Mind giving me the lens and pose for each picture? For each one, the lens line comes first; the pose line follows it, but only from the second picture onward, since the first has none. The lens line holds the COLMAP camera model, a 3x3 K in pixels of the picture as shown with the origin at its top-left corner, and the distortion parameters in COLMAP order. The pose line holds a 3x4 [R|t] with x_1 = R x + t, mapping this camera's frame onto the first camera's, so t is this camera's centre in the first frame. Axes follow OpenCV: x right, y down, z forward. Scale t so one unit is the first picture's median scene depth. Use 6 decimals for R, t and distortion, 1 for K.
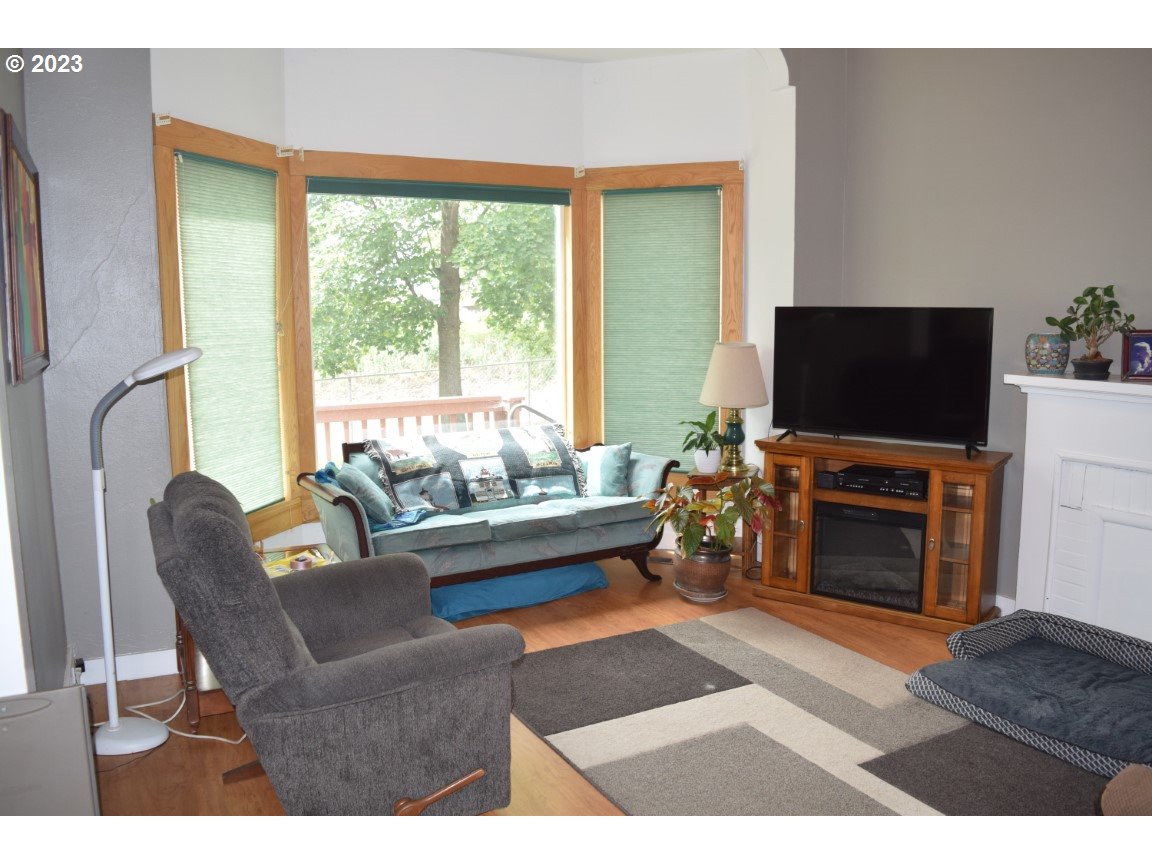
lens RADIAL K [[929.4, 0, 575.2], [0, 929.4, 414.1], [0, 0, 1]] dist [-0.075556, 0.010723]
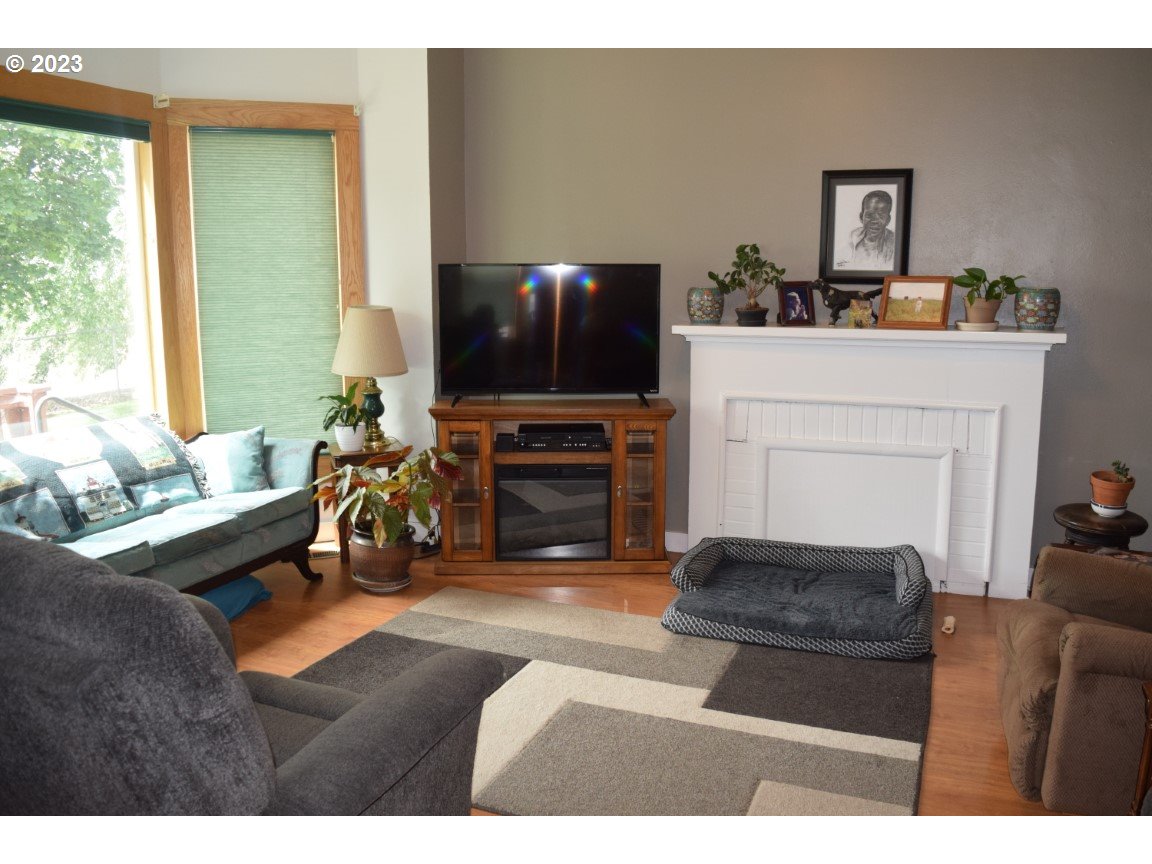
lens RADIAL K [[929.4, 0, 575.2], [0, 929.4, 414.1], [0, 0, 1]] dist [-0.075556, 0.010723]
pose [[0.785190, -0.087919, 0.612982, -0.242282], [0.072567, 0.996114, 0.049917, -0.001878], [-0.614989, 0.005288, 0.788518, 0.165127]]
